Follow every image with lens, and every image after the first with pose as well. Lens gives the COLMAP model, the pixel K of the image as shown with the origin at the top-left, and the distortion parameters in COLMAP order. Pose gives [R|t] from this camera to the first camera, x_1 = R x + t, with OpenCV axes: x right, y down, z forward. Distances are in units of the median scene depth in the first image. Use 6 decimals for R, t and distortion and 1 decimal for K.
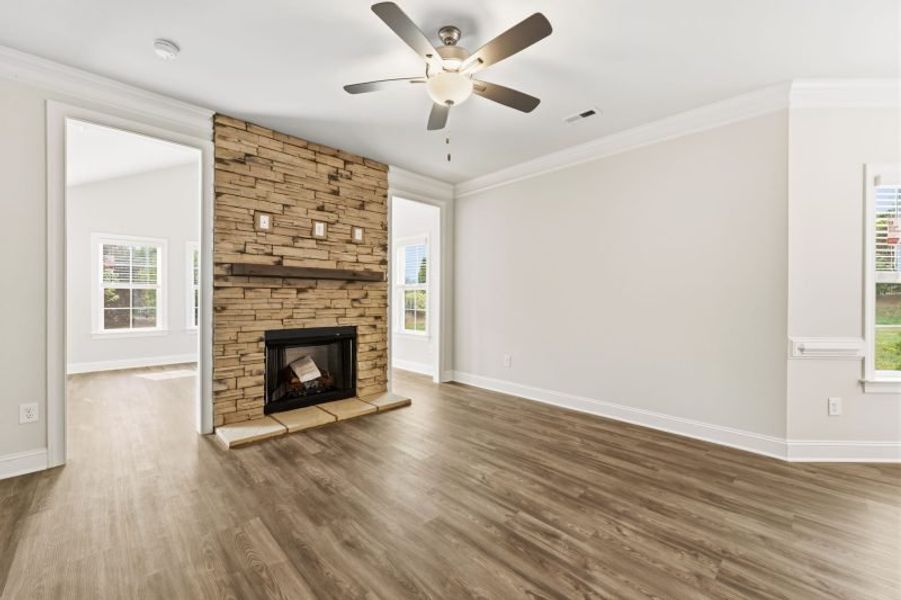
lens RADIAL K [[365.0, 0, 451.8], [0, 365.0, 300.7], [0, 0, 1]] dist [0.002805, -0.000642]
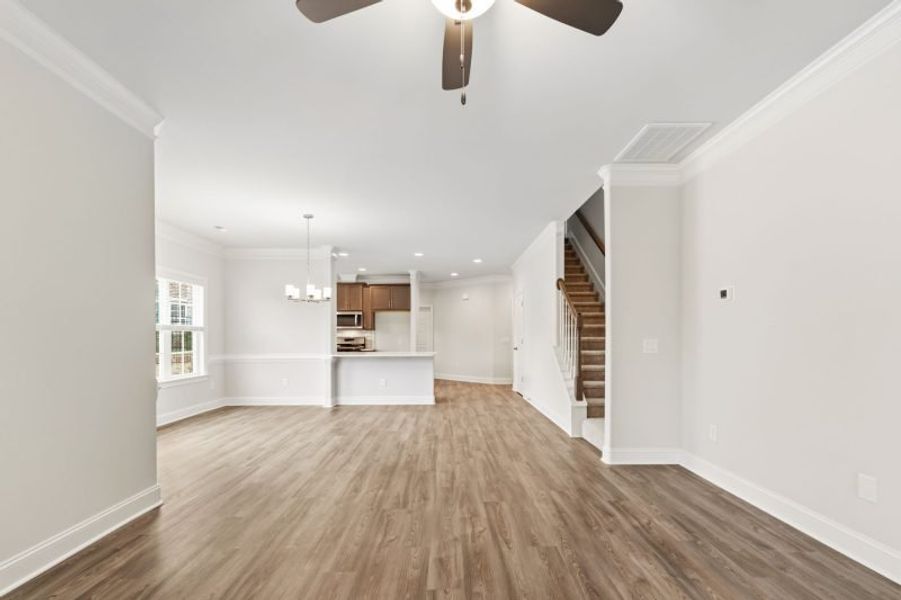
lens RADIAL K [[365.0, 0, 449.6], [0, 365.0, 347.5], [0, 0, 1]] dist [0.002805, -0.000642]
pose [[-0.722753, -0.019668, 0.690826, -0.239459], [0.005649, 0.999393, 0.034363, -0.006230], [-0.691083, 0.028738, -0.722204, 0.895201]]
